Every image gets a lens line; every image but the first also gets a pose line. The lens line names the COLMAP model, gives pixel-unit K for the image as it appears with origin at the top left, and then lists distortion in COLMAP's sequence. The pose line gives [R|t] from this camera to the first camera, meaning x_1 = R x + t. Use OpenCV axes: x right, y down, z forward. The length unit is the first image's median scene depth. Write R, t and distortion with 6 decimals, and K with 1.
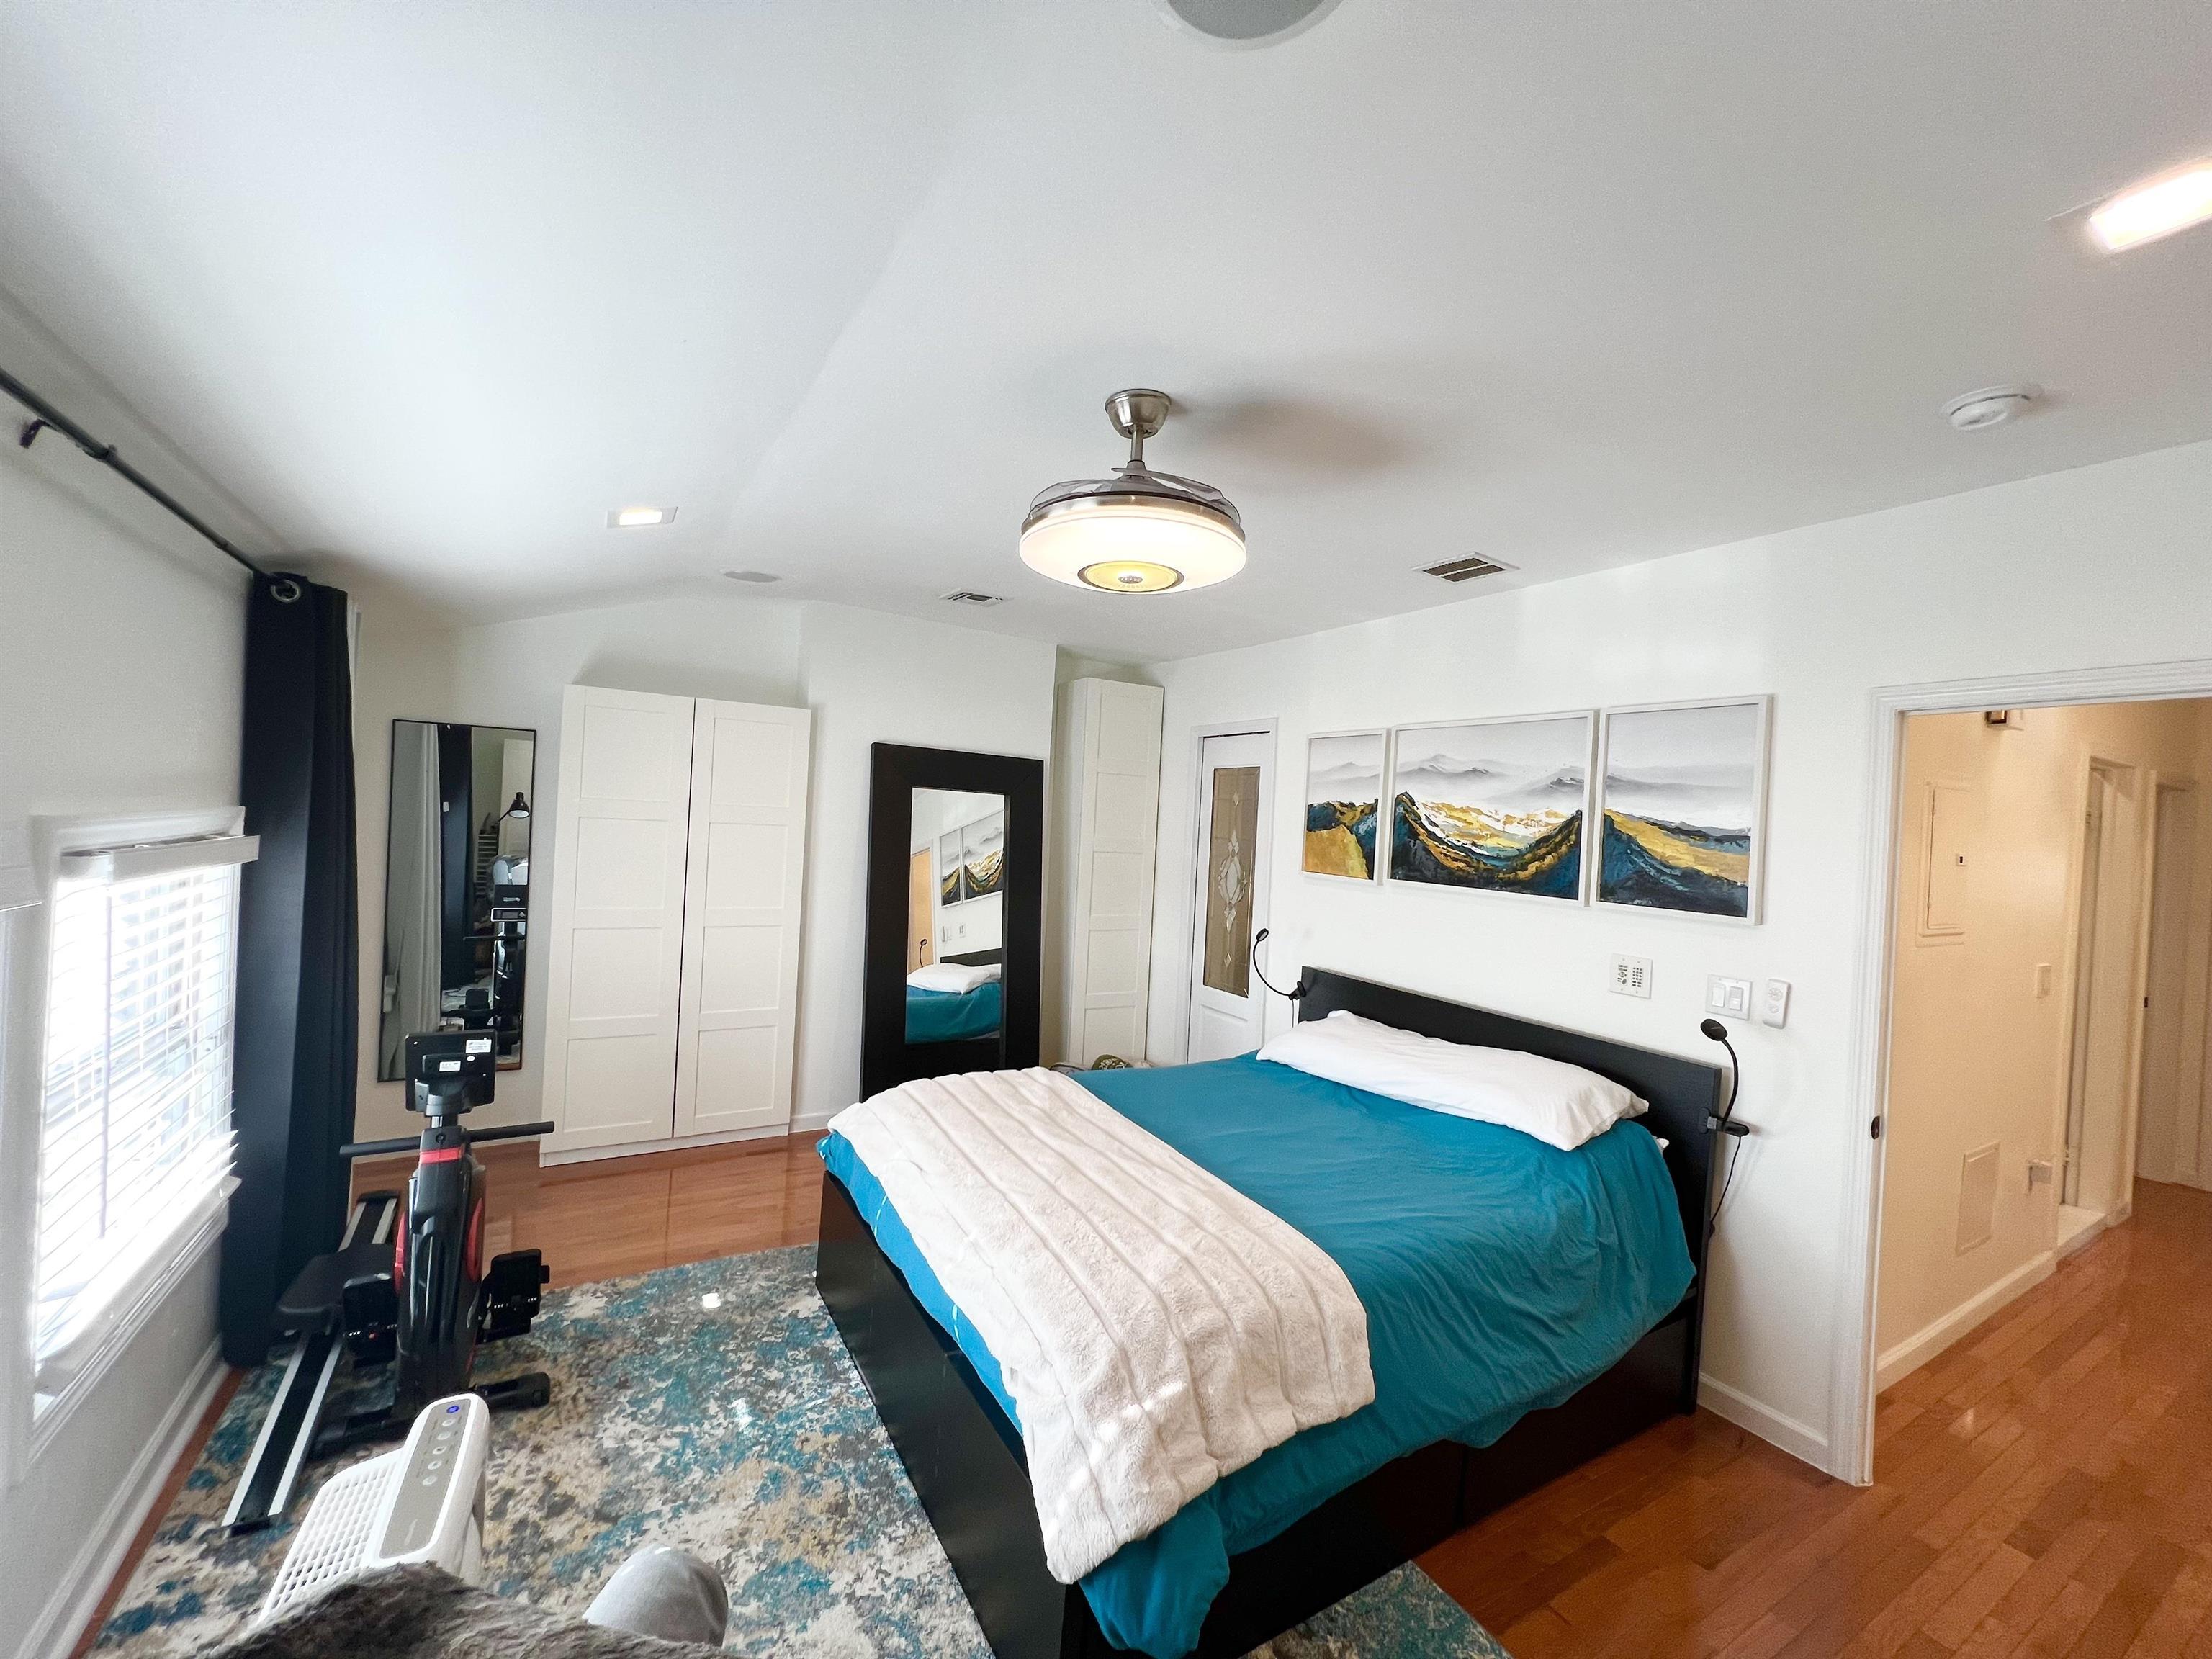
lens RADIAL K [[885.5, 0, 1093.0], [0, 885.5, 835.7], [0, 0, 1]] dist [-0.002544, -0.000110]
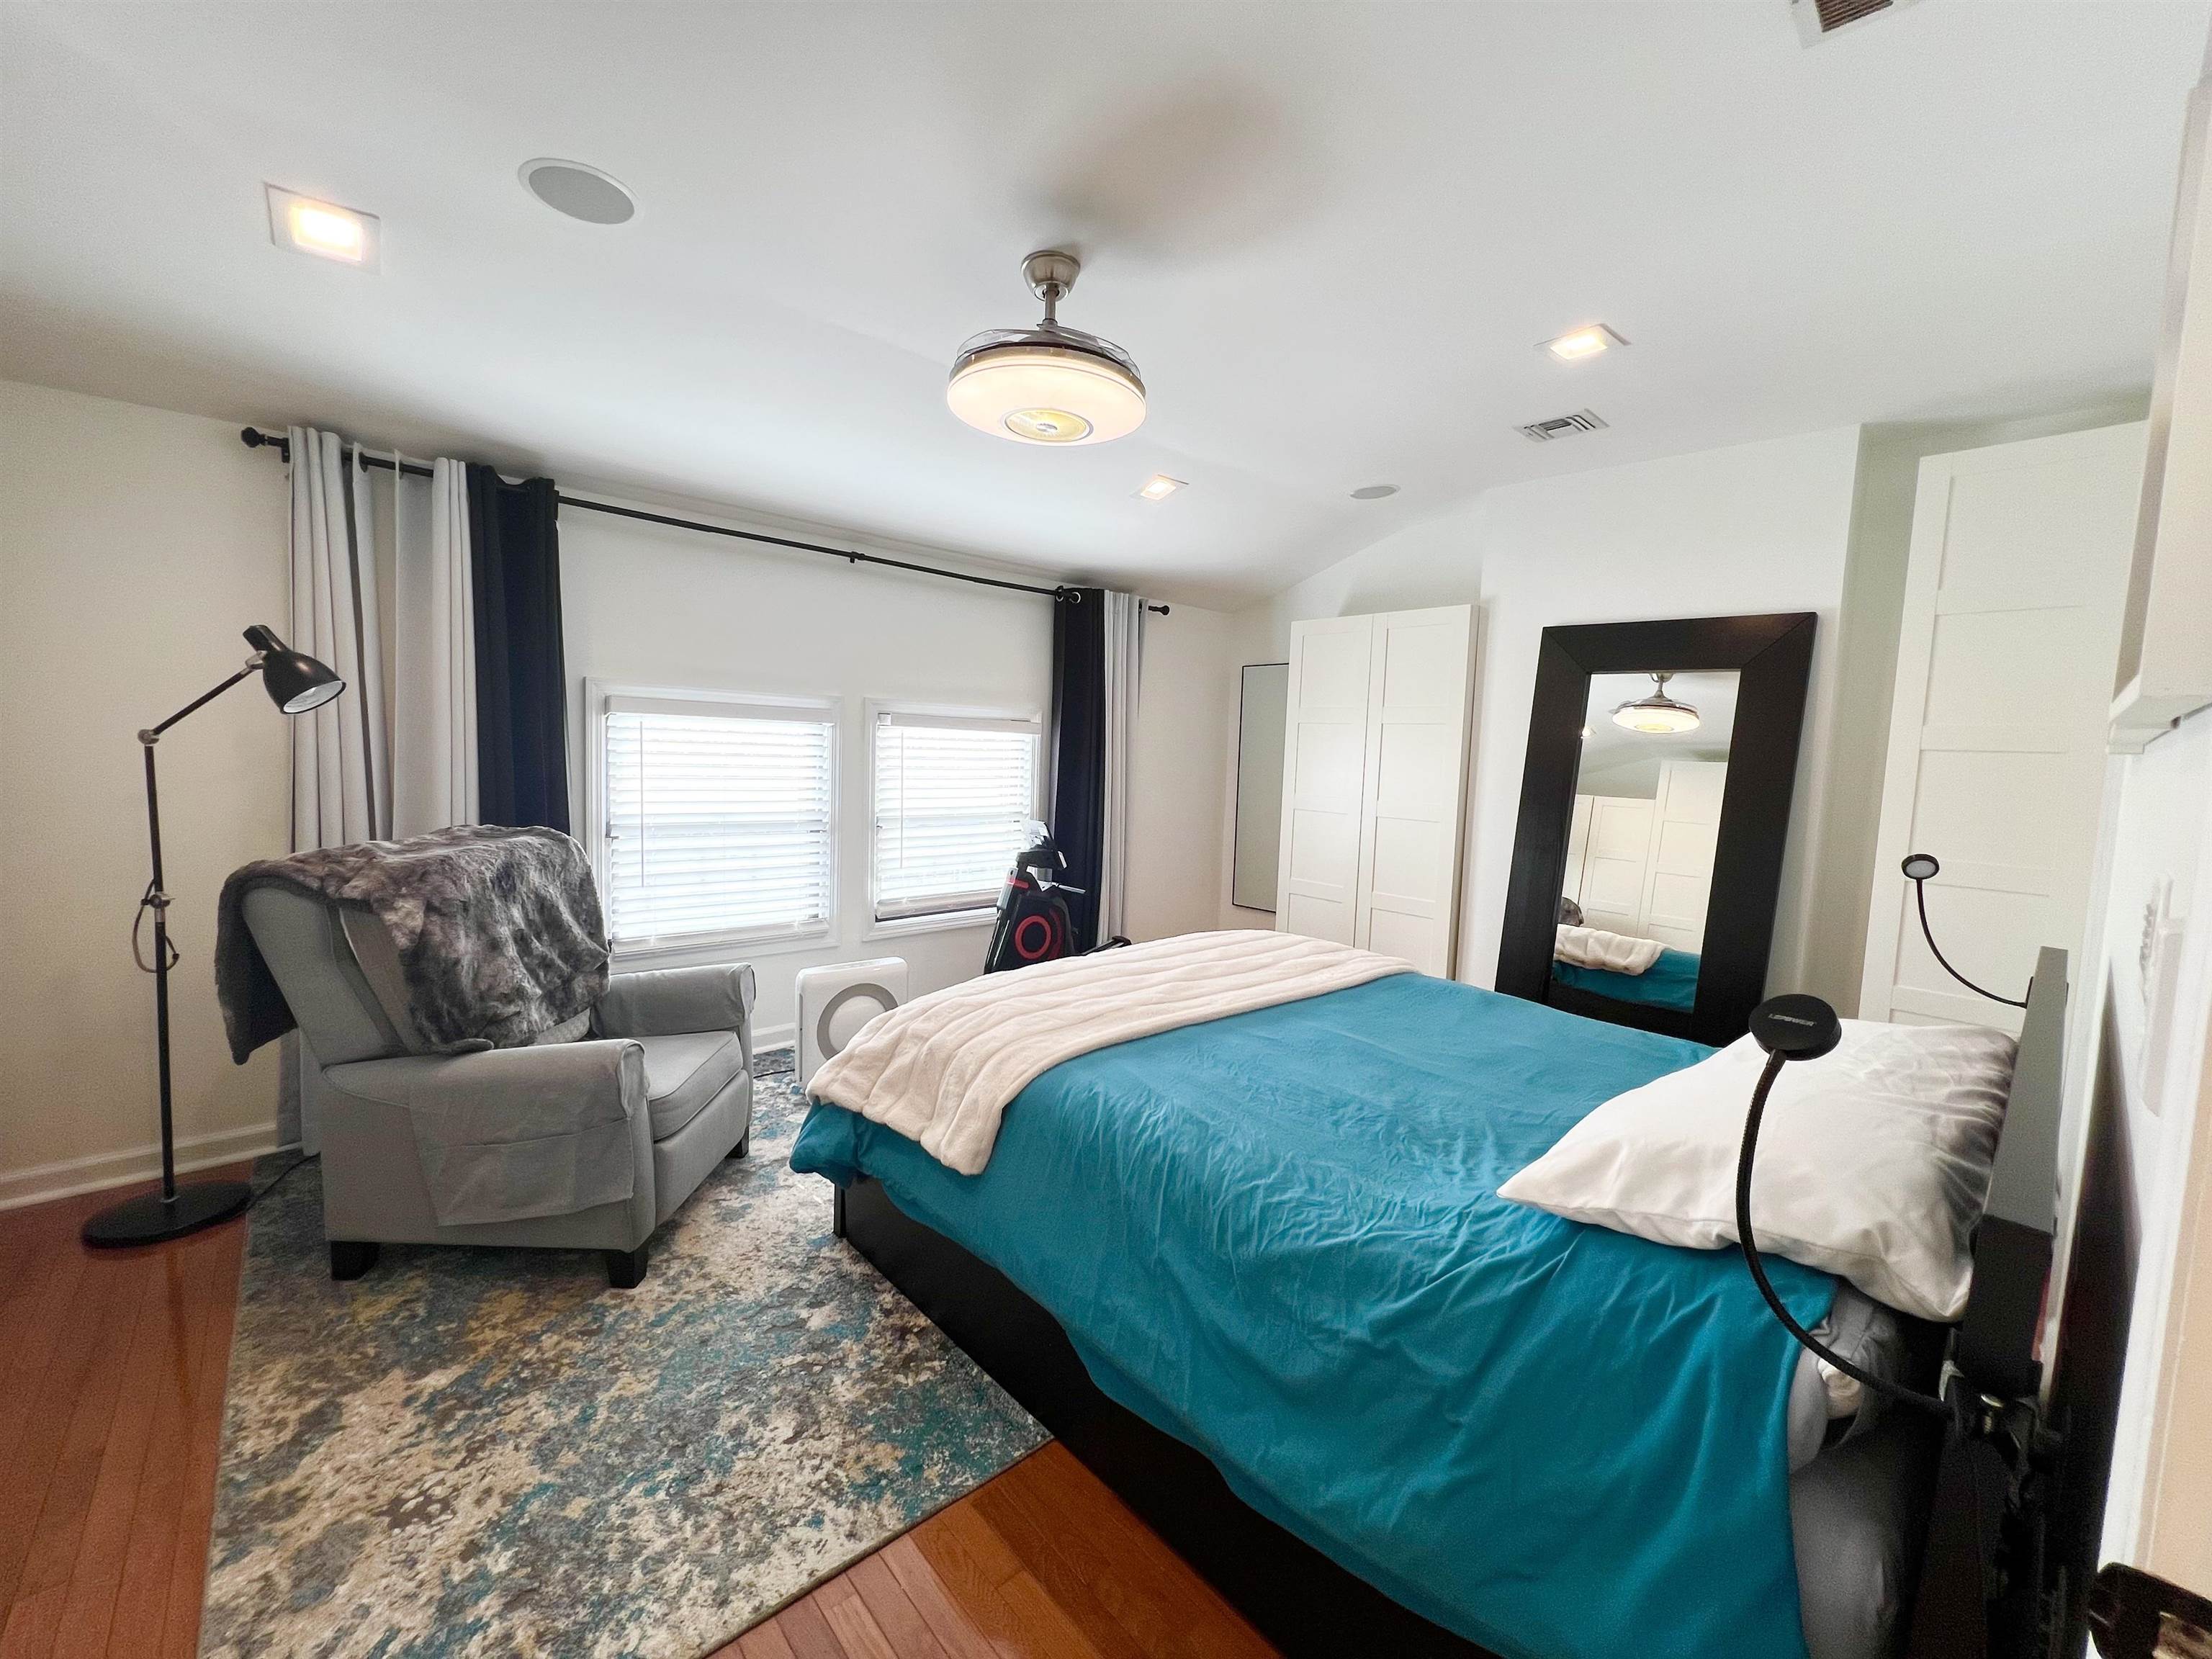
lens RADIAL K [[885.5, 0, 1095.1], [0, 885.5, 825.0], [0, 0, 1]] dist [-0.002544, -0.000110]
pose [[0.189962, 0.039060, -0.981014, 0.582682], [-0.036901, 0.998786, 0.032622, 0.087086], [0.981098, 0.030004, 0.191173, 0.411649]]
